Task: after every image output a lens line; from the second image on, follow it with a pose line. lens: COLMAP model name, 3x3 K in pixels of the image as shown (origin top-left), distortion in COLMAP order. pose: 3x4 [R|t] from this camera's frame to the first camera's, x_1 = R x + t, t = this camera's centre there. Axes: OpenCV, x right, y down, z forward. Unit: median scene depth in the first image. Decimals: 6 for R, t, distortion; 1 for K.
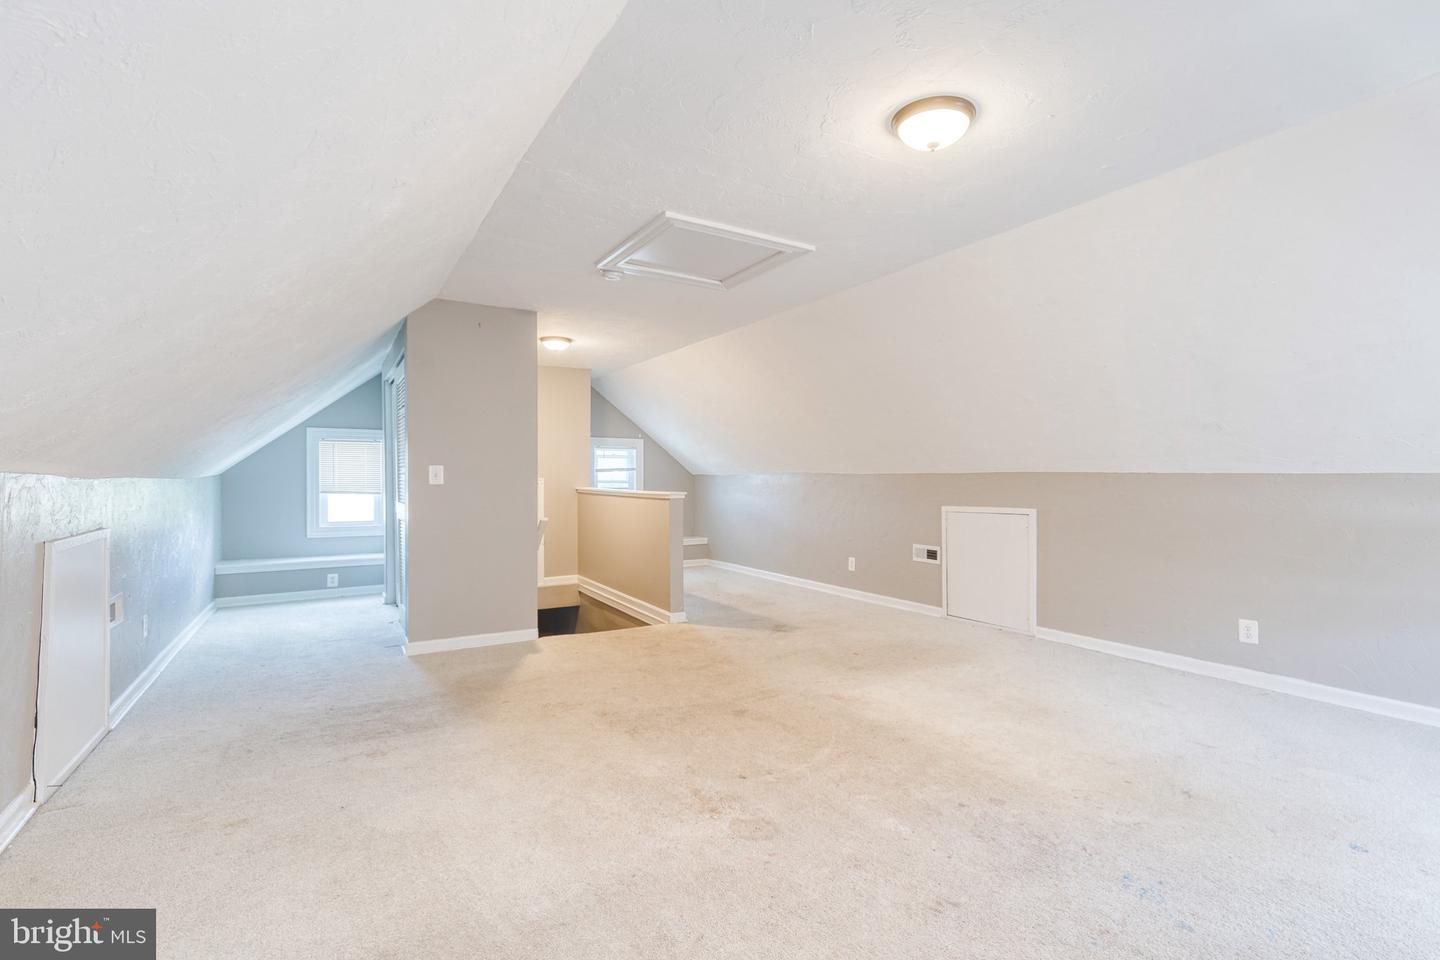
lens RADIAL K [[660.8, 0, 768.2], [0, 660.8, 480.4], [0, 0, 1]] dist [0.008008, -0.001437]
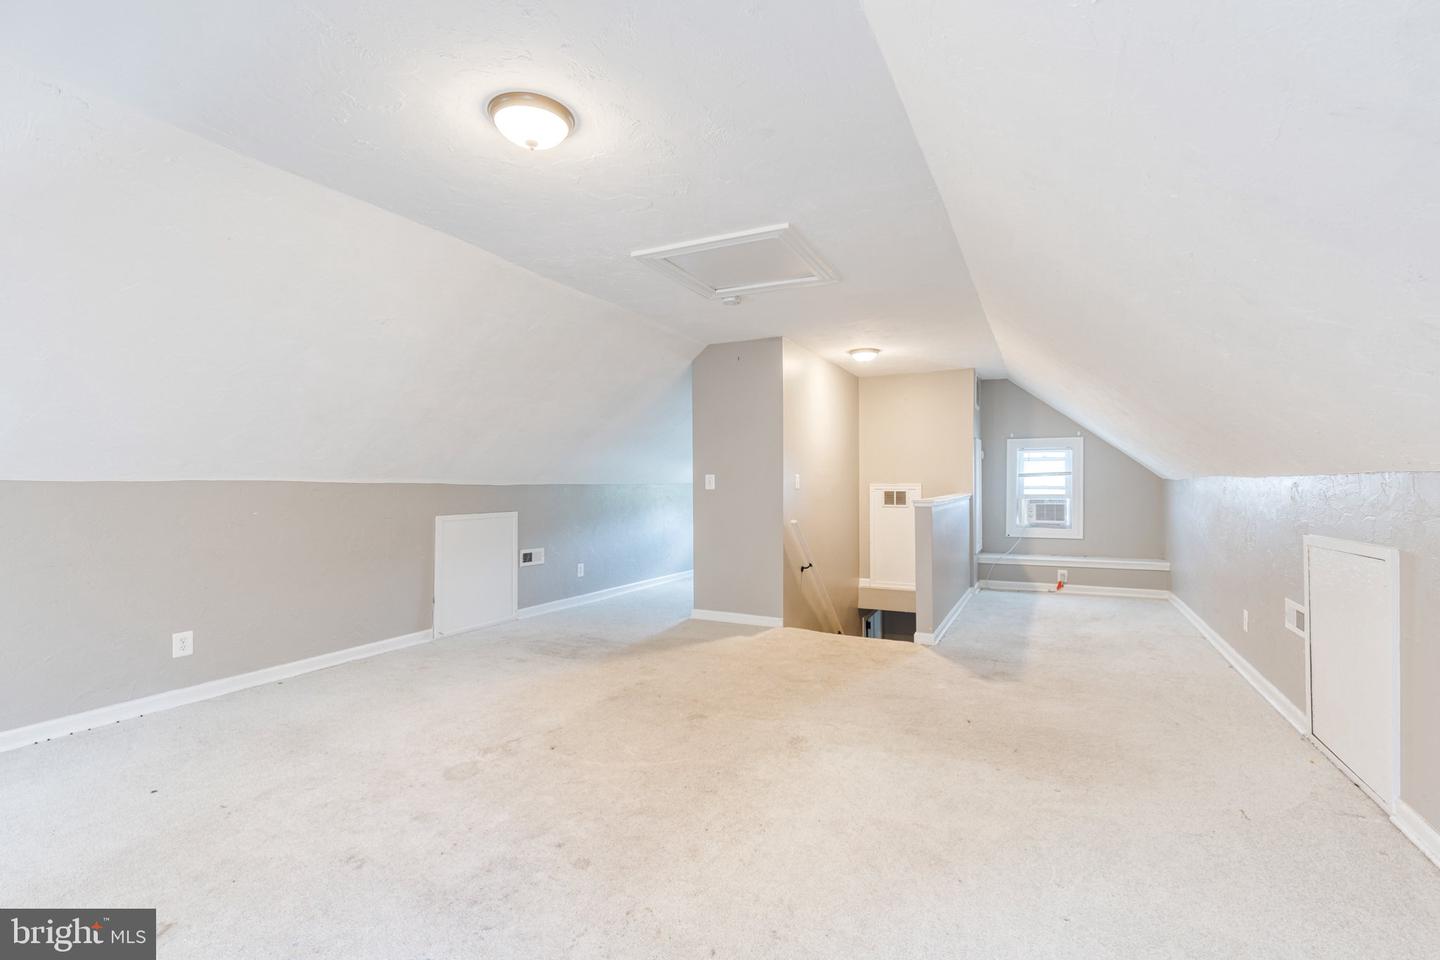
lens RADIAL K [[660.8, 0, 727.9], [0, 660.8, 479.1], [0, 0, 1]] dist [0.008008, -0.001437]
pose [[0.511294, -0.008593, -0.859363, 0.622811], [0.000011, 0.999950, -0.009993, -0.001368], [0.859406, 0.005100, 0.511268, 0.380777]]
